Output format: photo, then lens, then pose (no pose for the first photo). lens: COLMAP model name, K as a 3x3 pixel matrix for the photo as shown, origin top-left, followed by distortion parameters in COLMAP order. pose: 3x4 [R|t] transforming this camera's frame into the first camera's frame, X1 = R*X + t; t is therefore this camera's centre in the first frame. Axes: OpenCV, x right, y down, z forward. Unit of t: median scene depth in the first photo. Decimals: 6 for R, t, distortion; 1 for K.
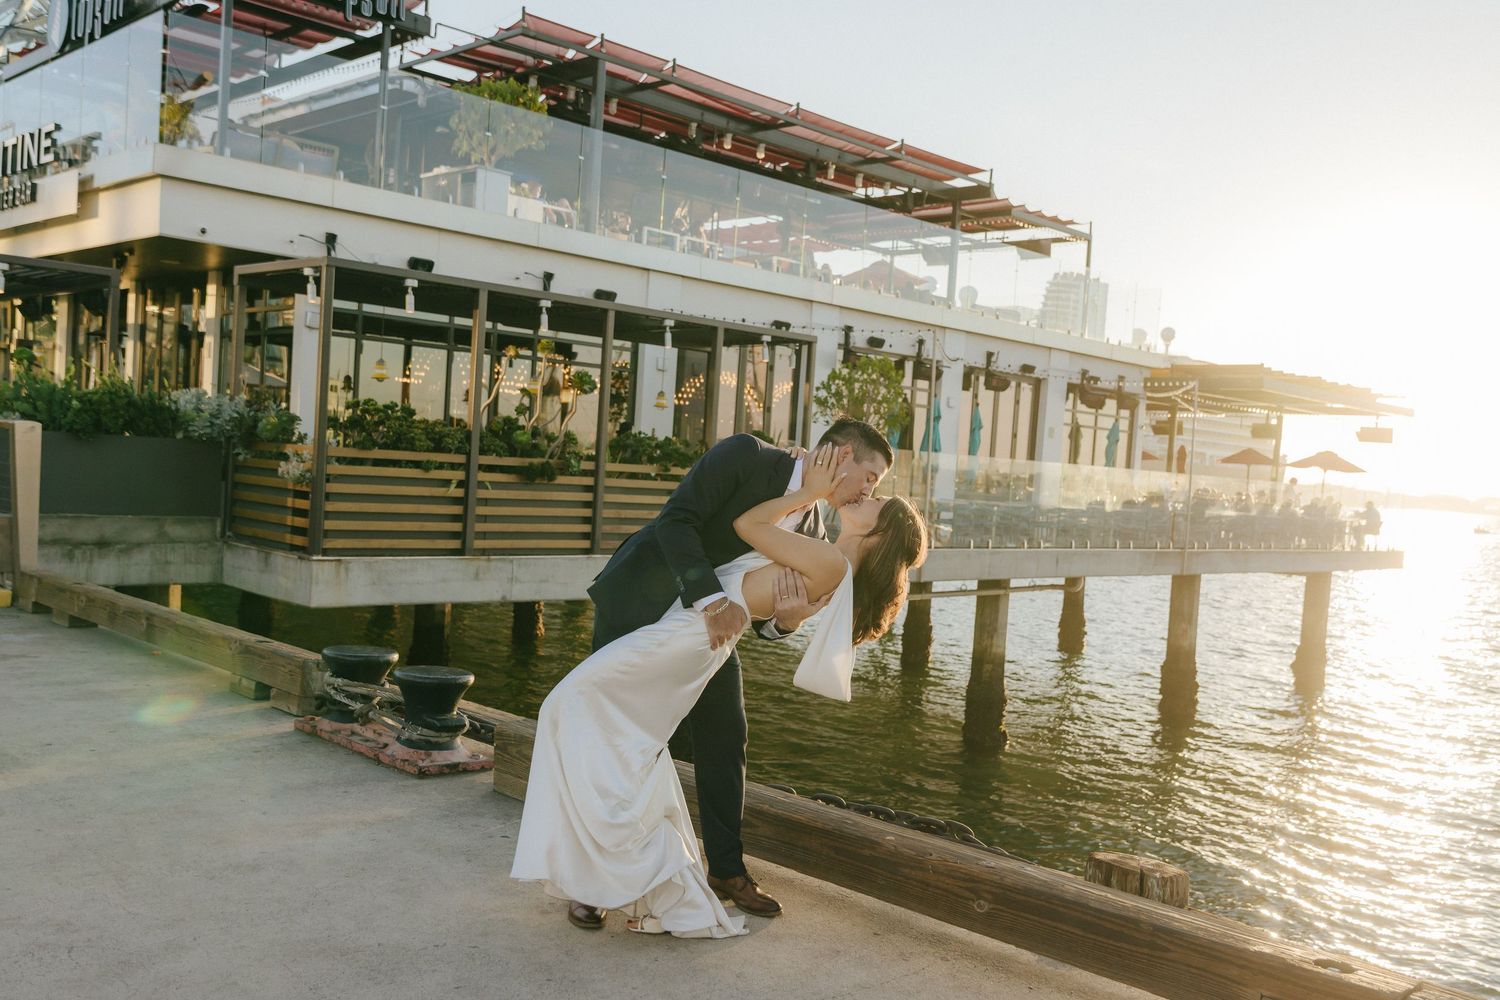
lens RADIAL K [[1339.7, 0, 750.6], [0, 1339.7, 533.9], [0, 0, 1]] dist [0.002589, 0.001050]
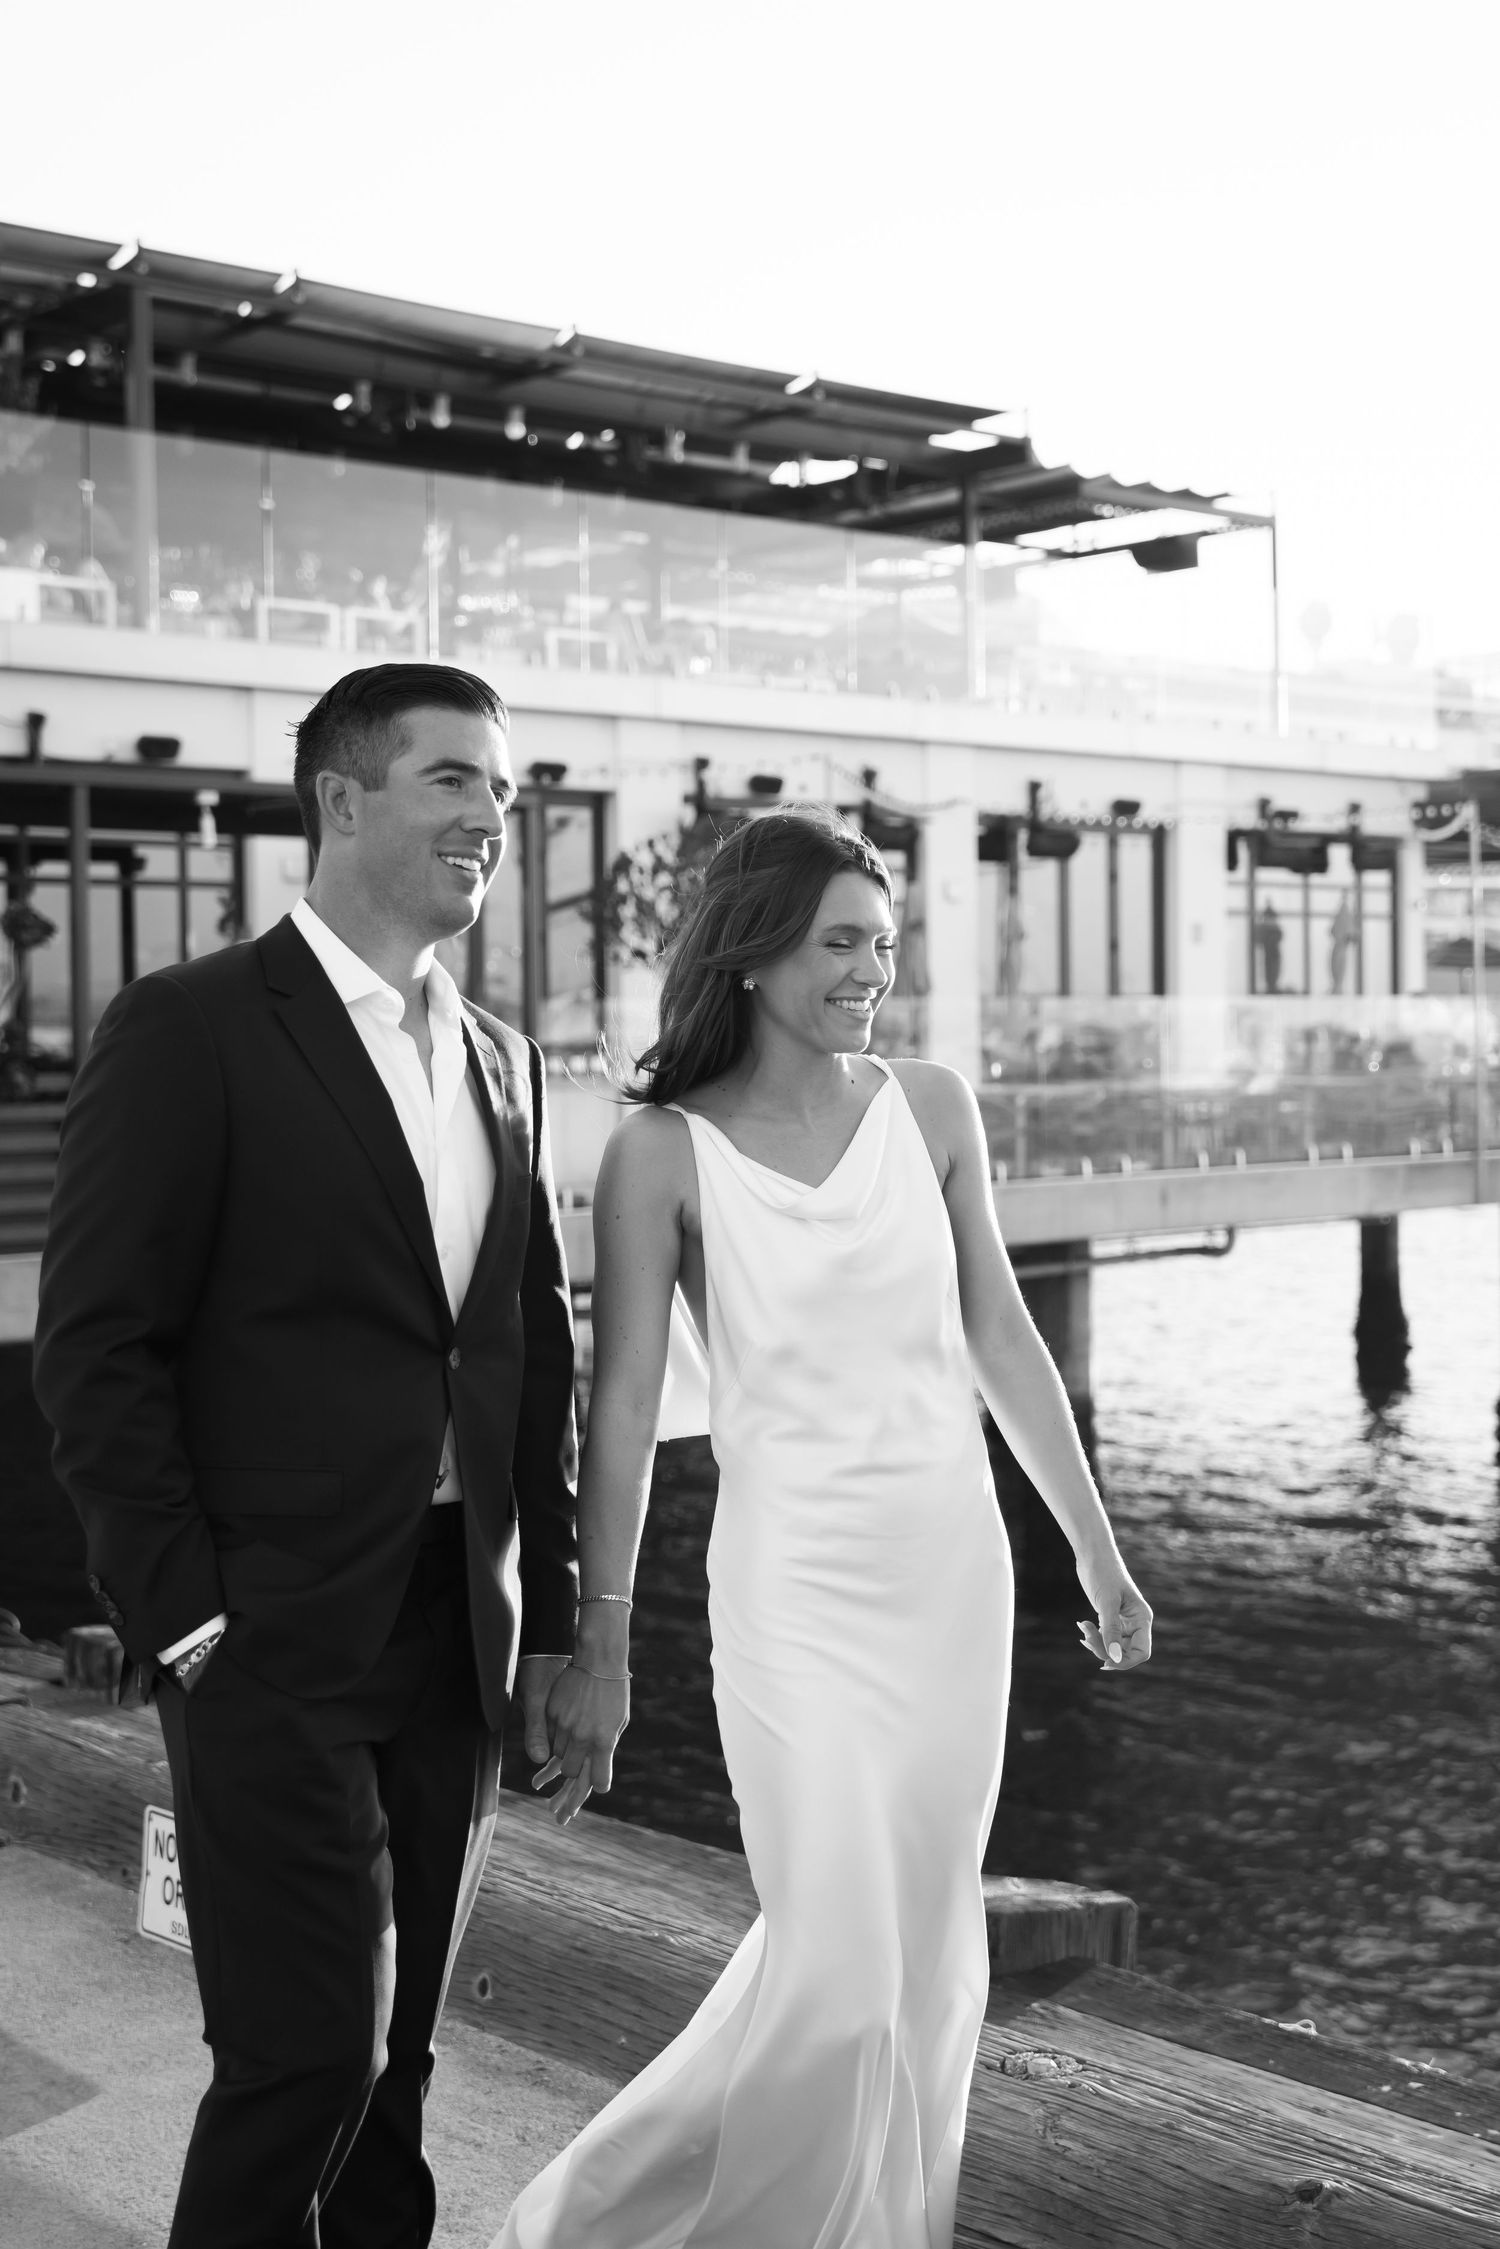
lens RADIAL K [[2992.3, 0, 750.0], [0, 2992.3, 1124.5], [0, 0, 1]] dist [-0.001426, -0.005331]
pose [[0.993768, -0.075156, -0.082322, 0.153483], [0.073259, 0.996978, -0.025833, 0.009599], [0.084015, 0.019641, 0.996271, -0.091840]]
